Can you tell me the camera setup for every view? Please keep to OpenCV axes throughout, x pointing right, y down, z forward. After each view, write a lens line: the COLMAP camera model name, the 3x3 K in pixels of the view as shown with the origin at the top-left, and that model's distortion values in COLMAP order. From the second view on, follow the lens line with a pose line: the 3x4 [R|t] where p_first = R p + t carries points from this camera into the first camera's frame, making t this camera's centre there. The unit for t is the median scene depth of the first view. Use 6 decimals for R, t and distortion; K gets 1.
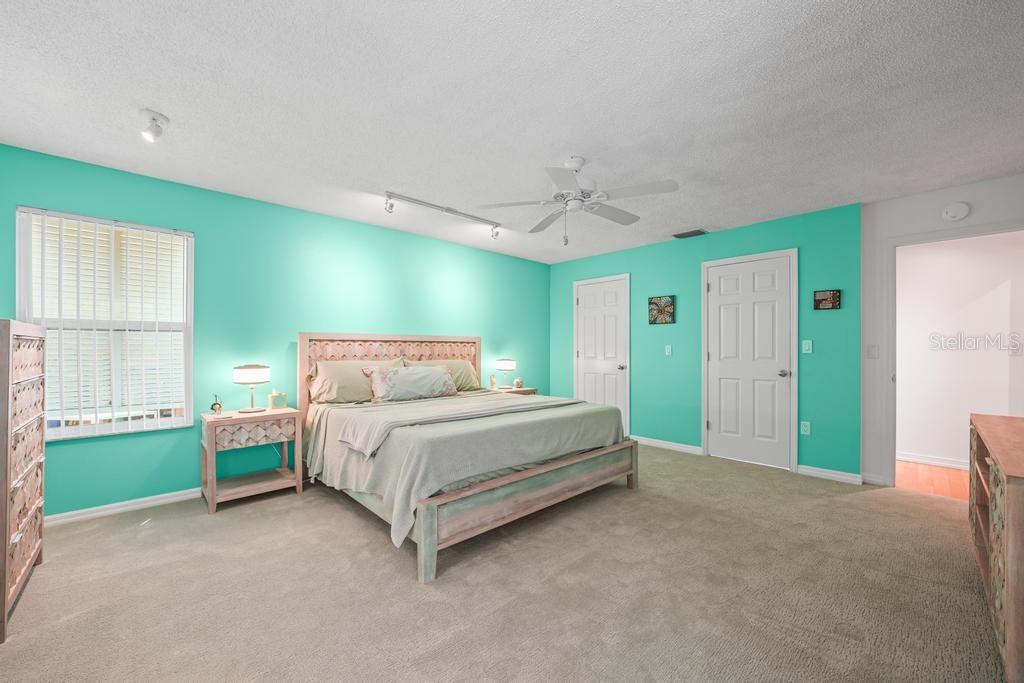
lens RADIAL K [[408.1, 0, 513.0], [0, 408.1, 350.8], [0, 0, 1]] dist [-0.003457, -0.000112]
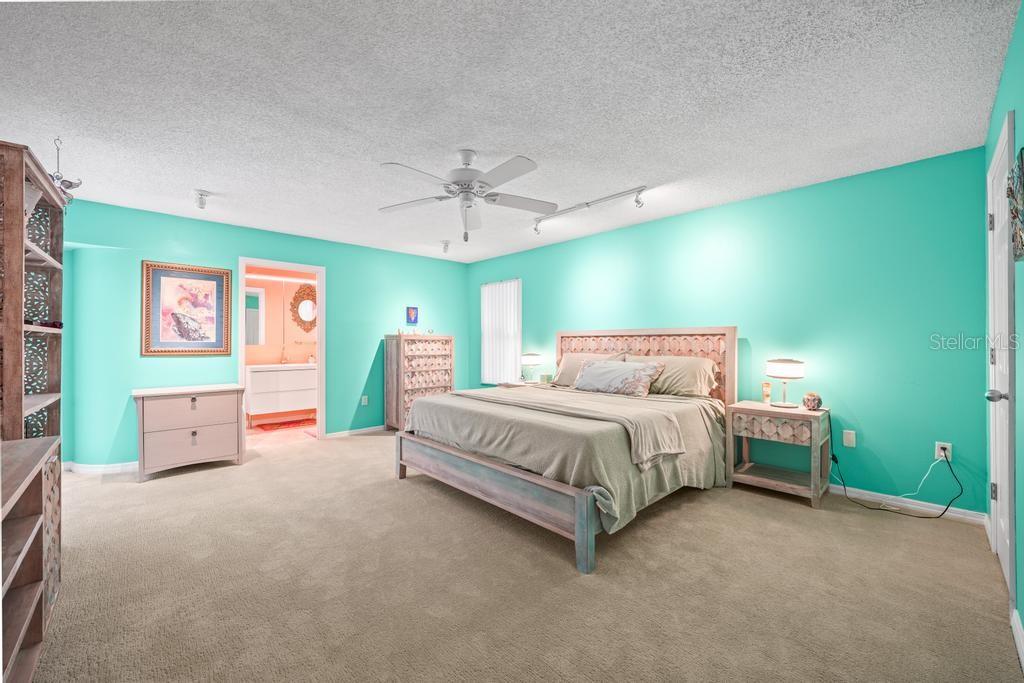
lens RADIAL K [[408.1, 0, 507.1], [0, 408.1, 340.6], [0, 0, 1]] dist [-0.003457, -0.000112]
pose [[-0.014878, -0.007683, -0.999860, 0.742701], [-0.003351, 0.999965, -0.007634, -0.003059], [0.999884, 0.003237, -0.014904, 0.725400]]
